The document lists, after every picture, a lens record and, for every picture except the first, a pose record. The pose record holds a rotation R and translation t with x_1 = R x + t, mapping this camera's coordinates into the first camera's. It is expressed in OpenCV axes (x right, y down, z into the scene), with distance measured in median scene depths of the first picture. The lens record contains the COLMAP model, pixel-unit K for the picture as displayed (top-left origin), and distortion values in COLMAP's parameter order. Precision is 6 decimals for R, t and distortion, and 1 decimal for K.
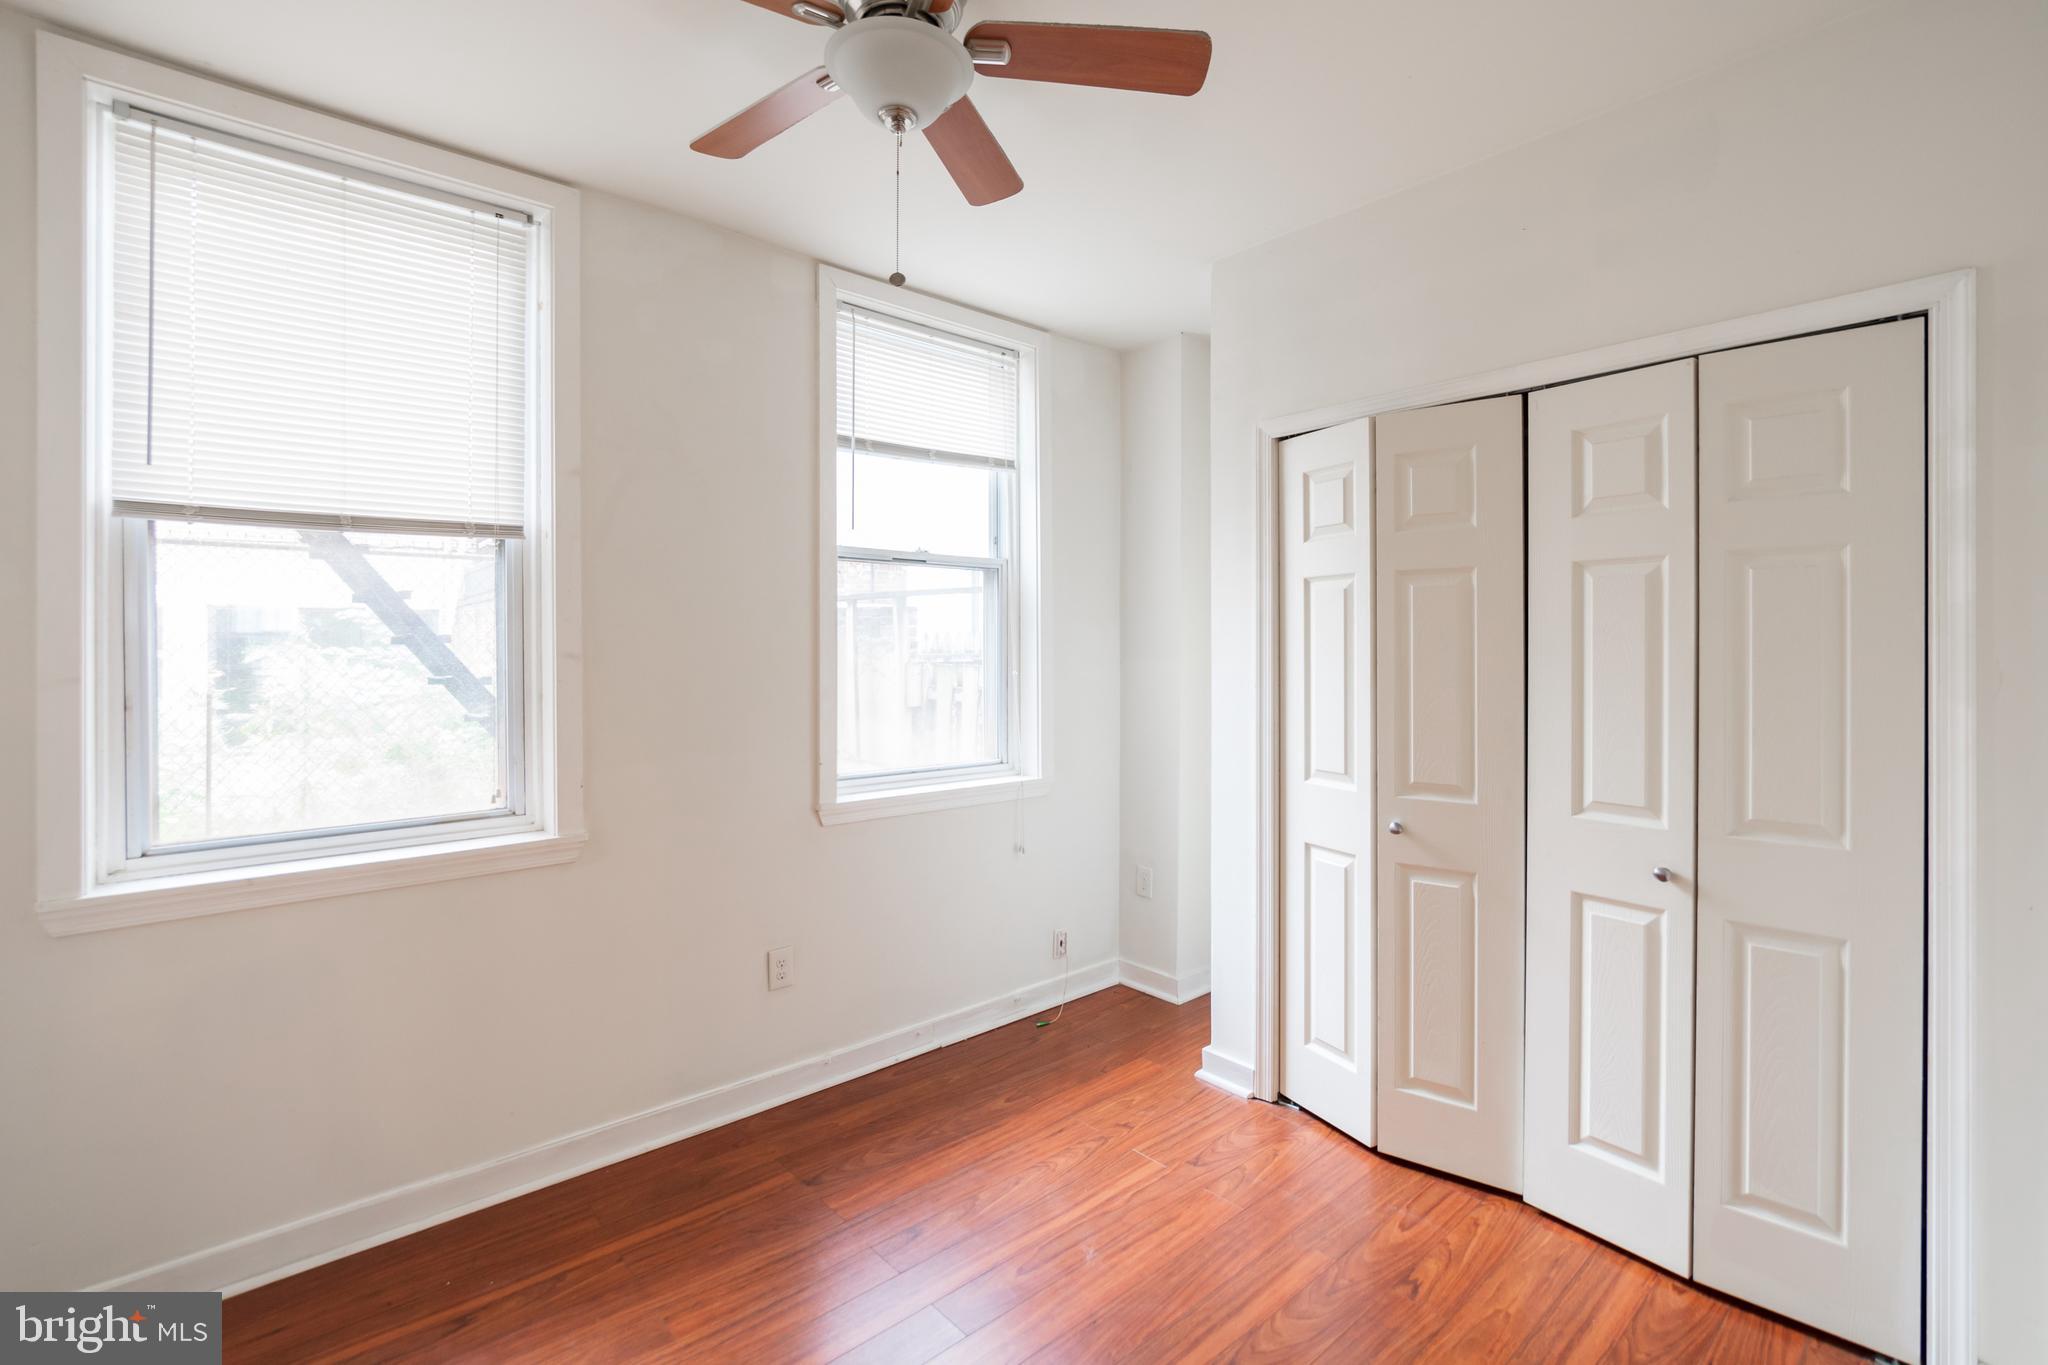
lens RADIAL K [[926.6, 0, 980.5], [0, 926.6, 647.6], [0, 0, 1]] dist [-0.003486, 0.000815]
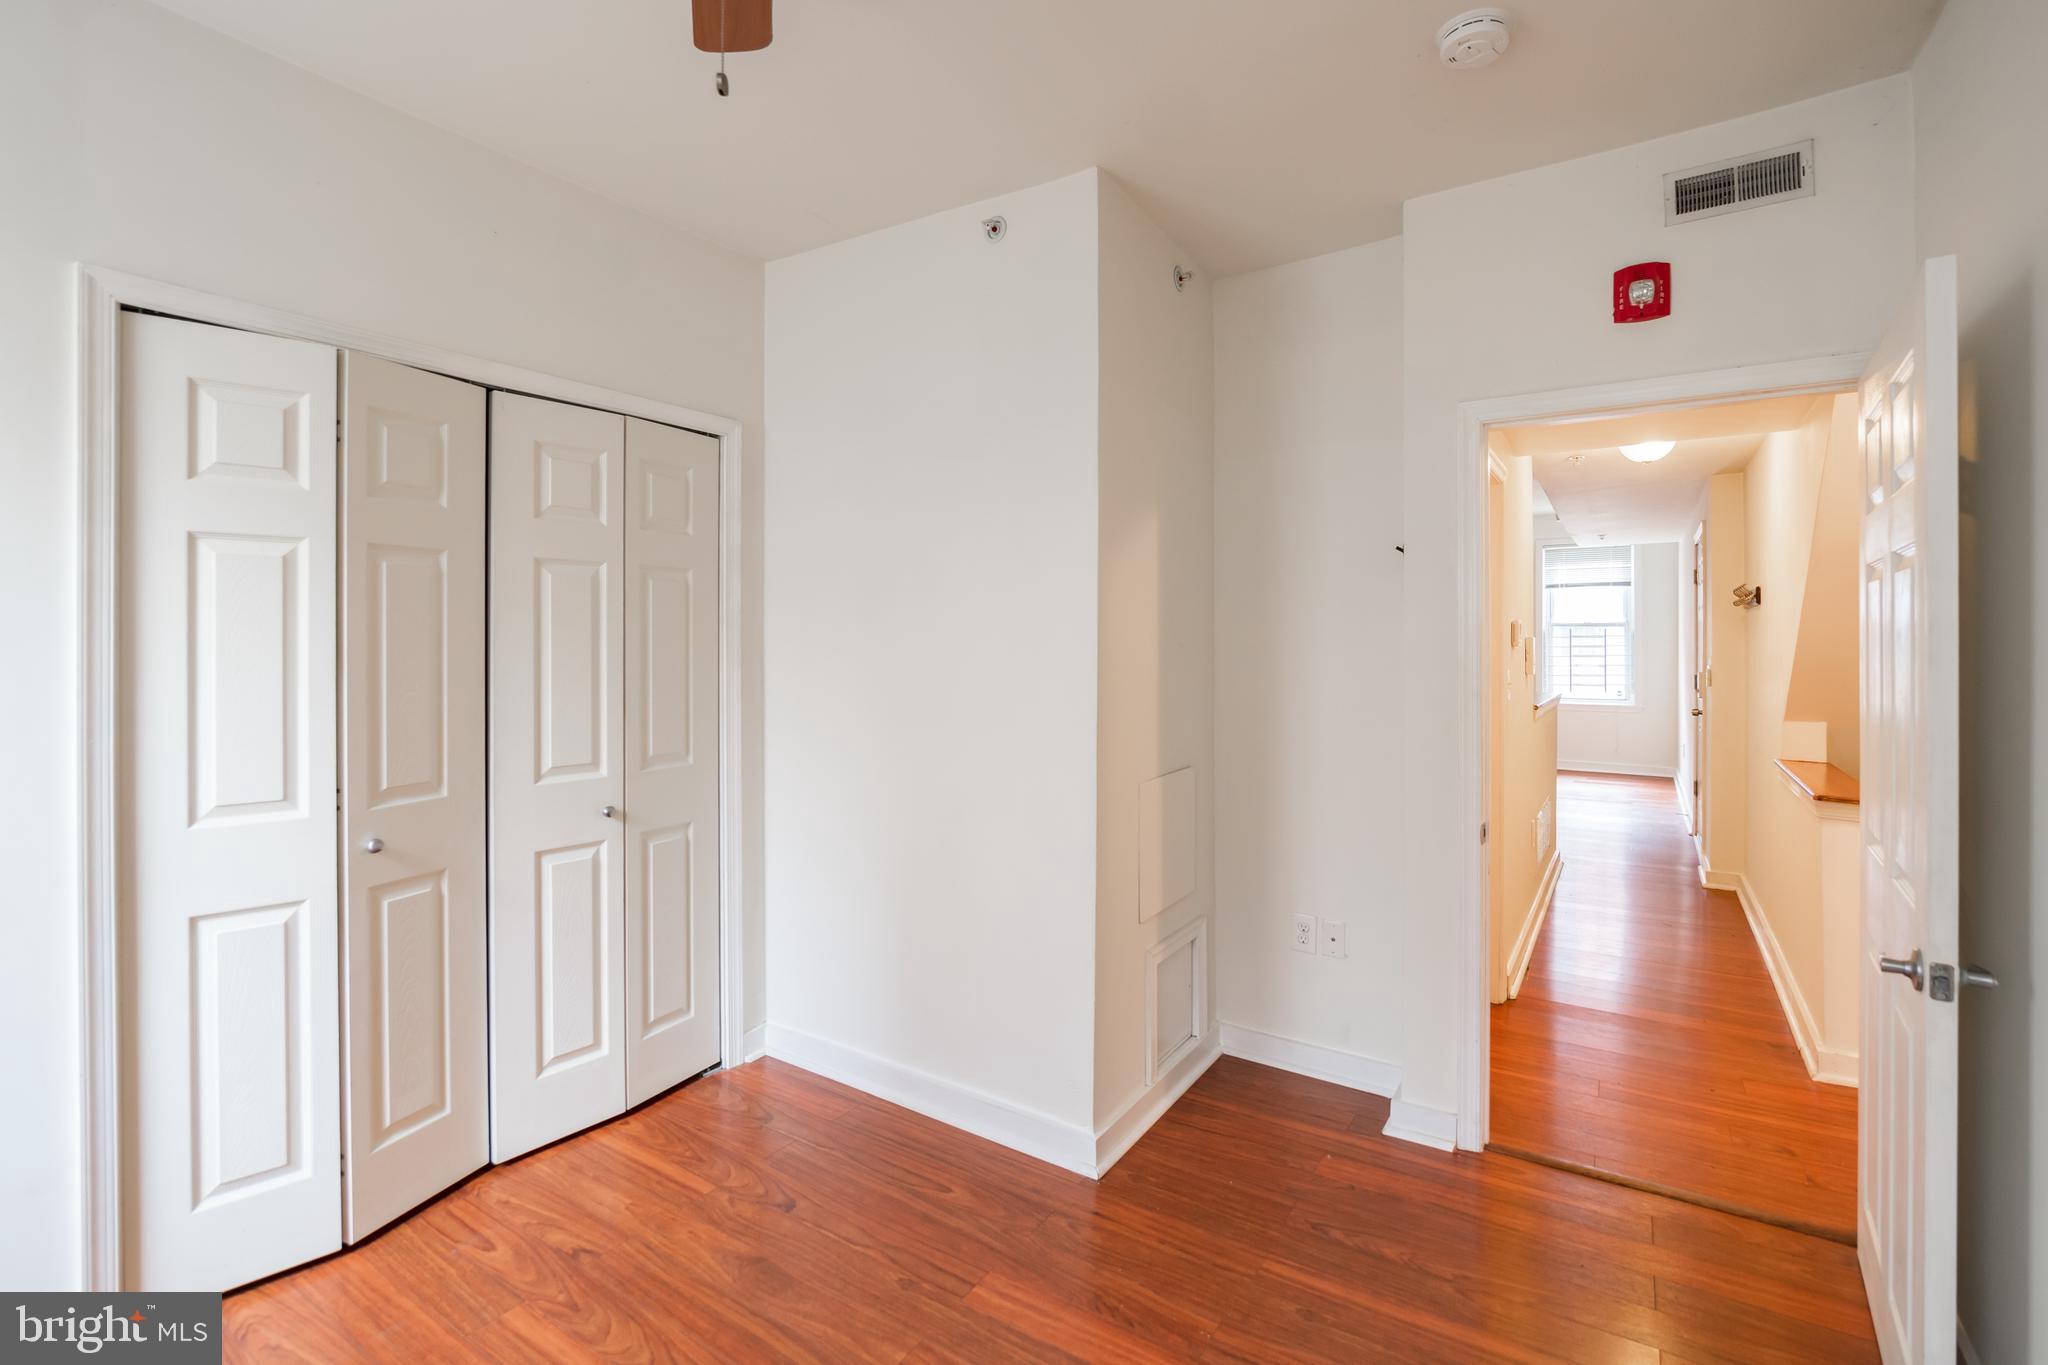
lens RADIAL K [[926.6, 0, 1058.2], [0, 926.6, 637.1], [0, 0, 1]] dist [-0.003486, 0.000815]
pose [[-0.316565, -0.002073, 0.948569, -0.623691], [-0.004890, 0.999988, 0.000554, -0.000394], [-0.948558, -0.004463, -0.316571, 0.756962]]
